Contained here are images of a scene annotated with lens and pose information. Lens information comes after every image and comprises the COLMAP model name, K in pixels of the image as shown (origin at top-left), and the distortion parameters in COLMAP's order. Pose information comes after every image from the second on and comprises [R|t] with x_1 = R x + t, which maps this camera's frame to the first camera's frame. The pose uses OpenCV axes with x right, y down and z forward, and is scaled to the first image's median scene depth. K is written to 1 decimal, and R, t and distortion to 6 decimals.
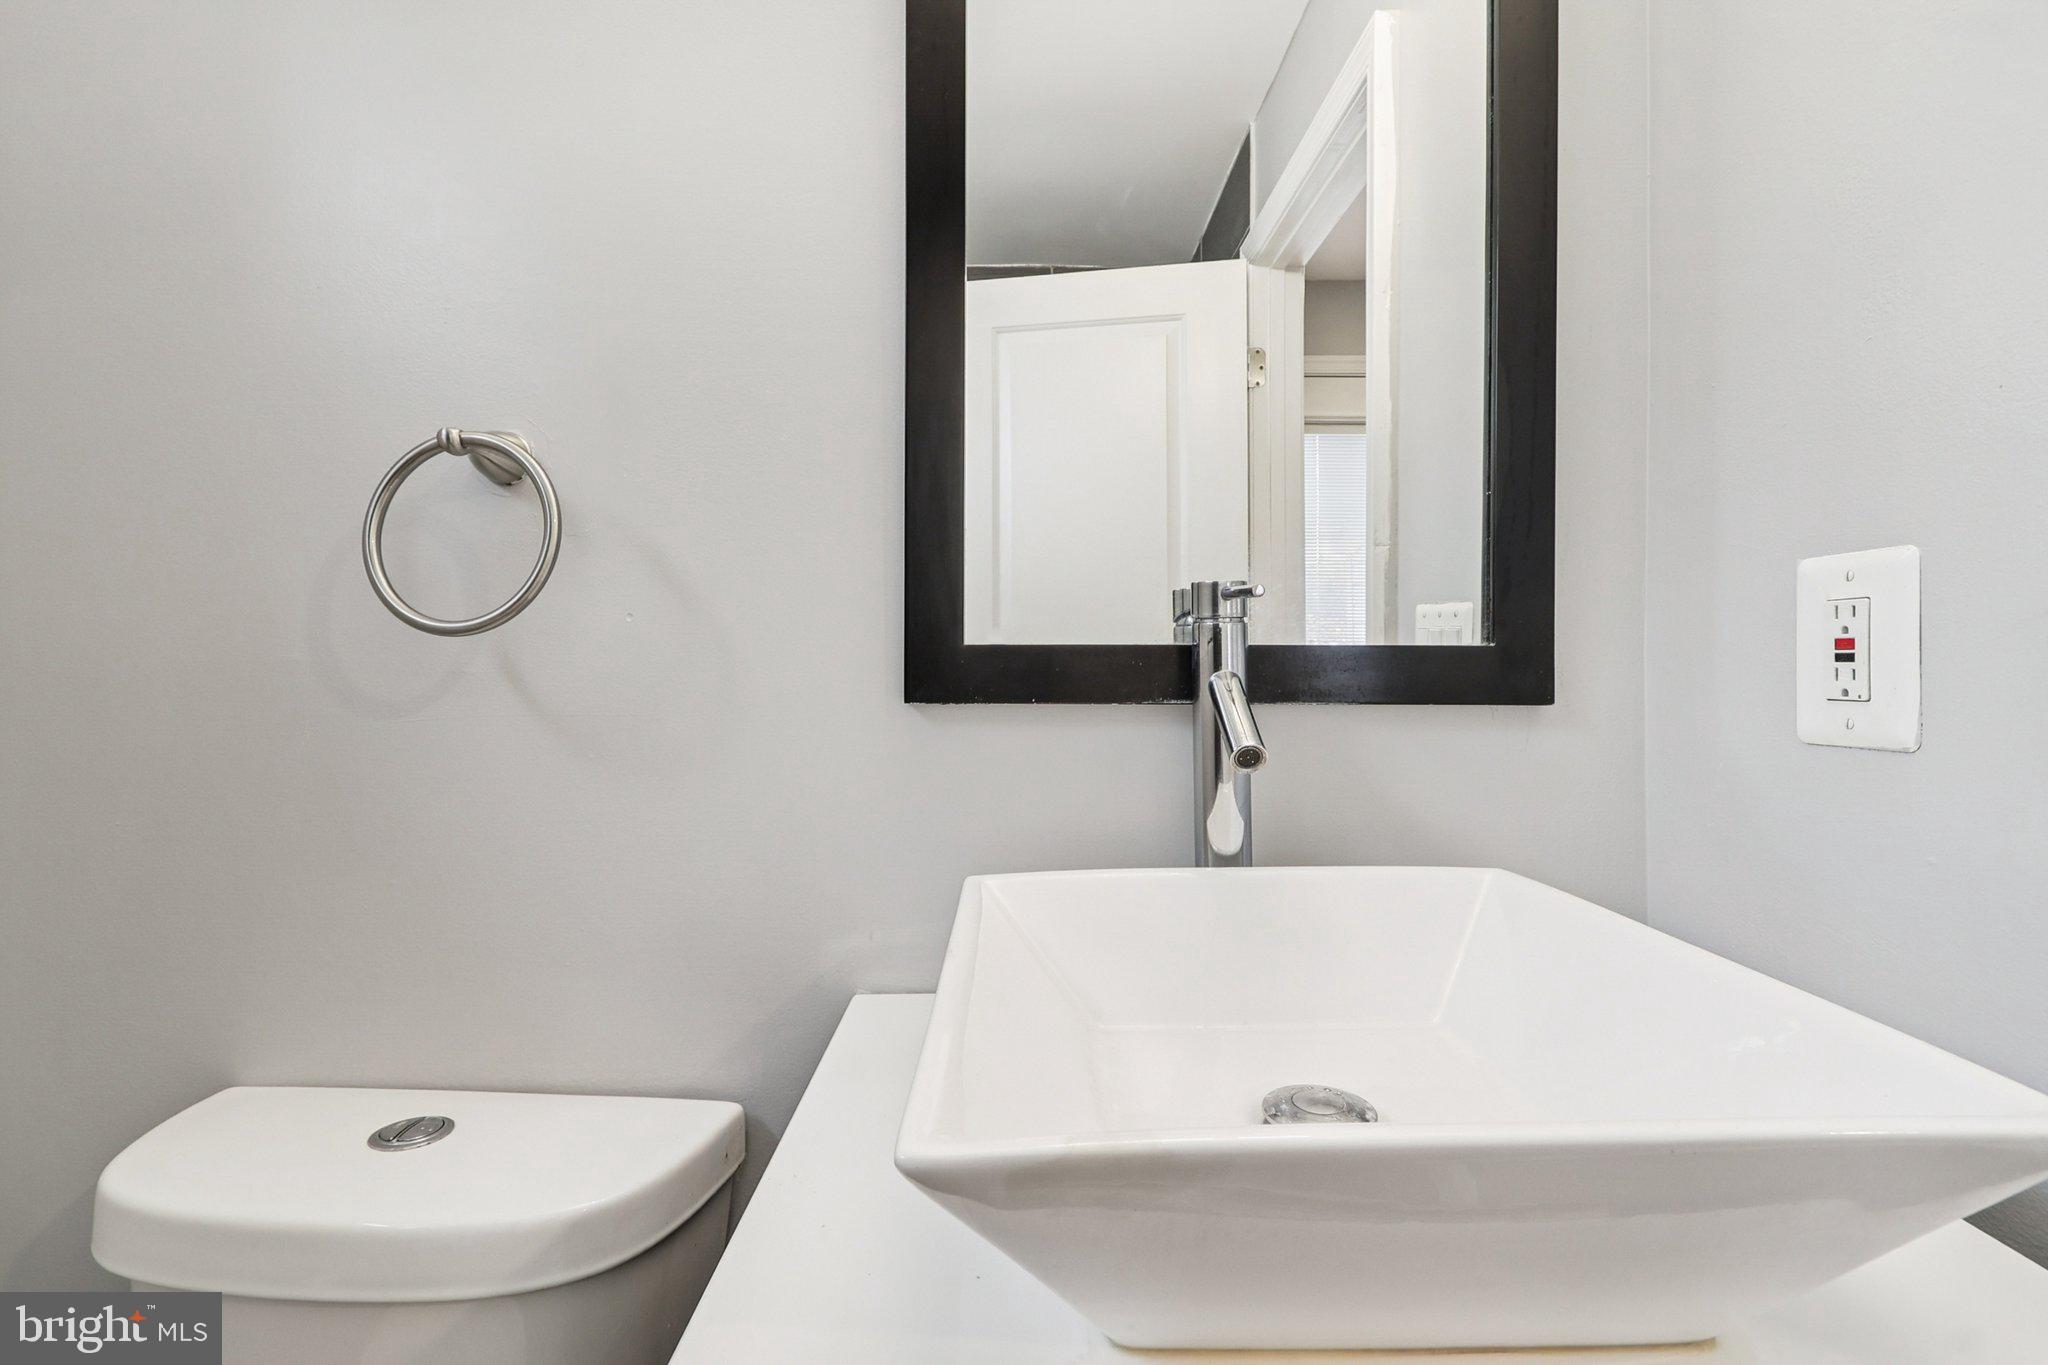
lens RADIAL K [[950.9, 0, 1022.3], [0, 950.9, 669.2], [0, 0, 1]] dist [0.002608, -0.002182]
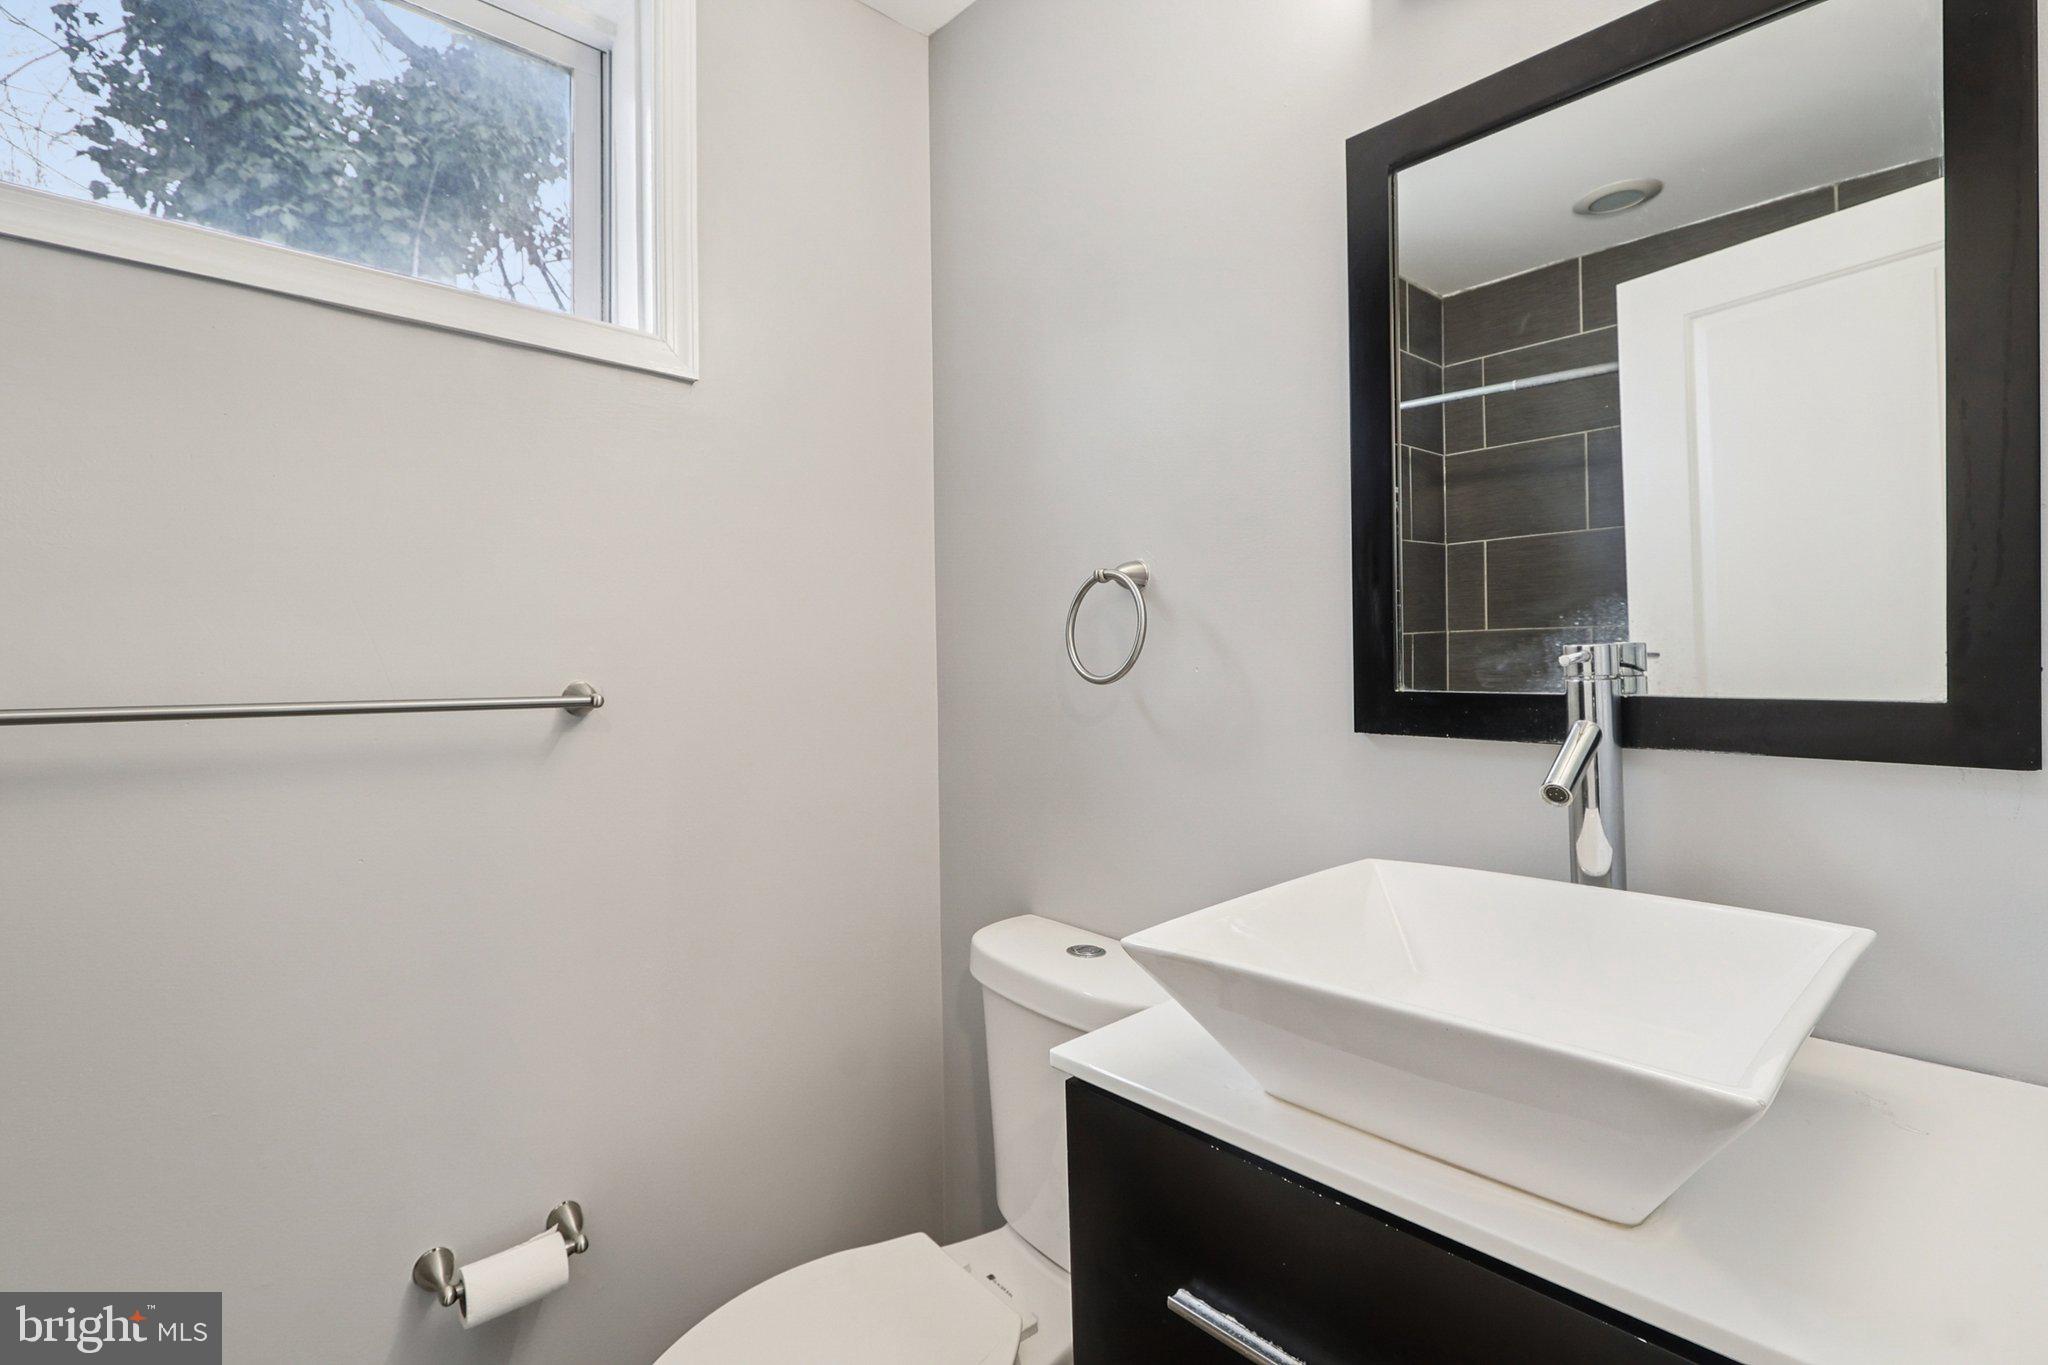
lens RADIAL K [[950.9, 0, 1022.5], [0, 950.9, 672.5], [0, 0, 1]] dist [0.002608, -0.002182]
pose [[0.674479, 0.004634, -0.738279, 0.606261], [0.009999, 0.999831, 0.015410, -0.081957], [0.738226, -0.017776, 0.674319, -0.315904]]
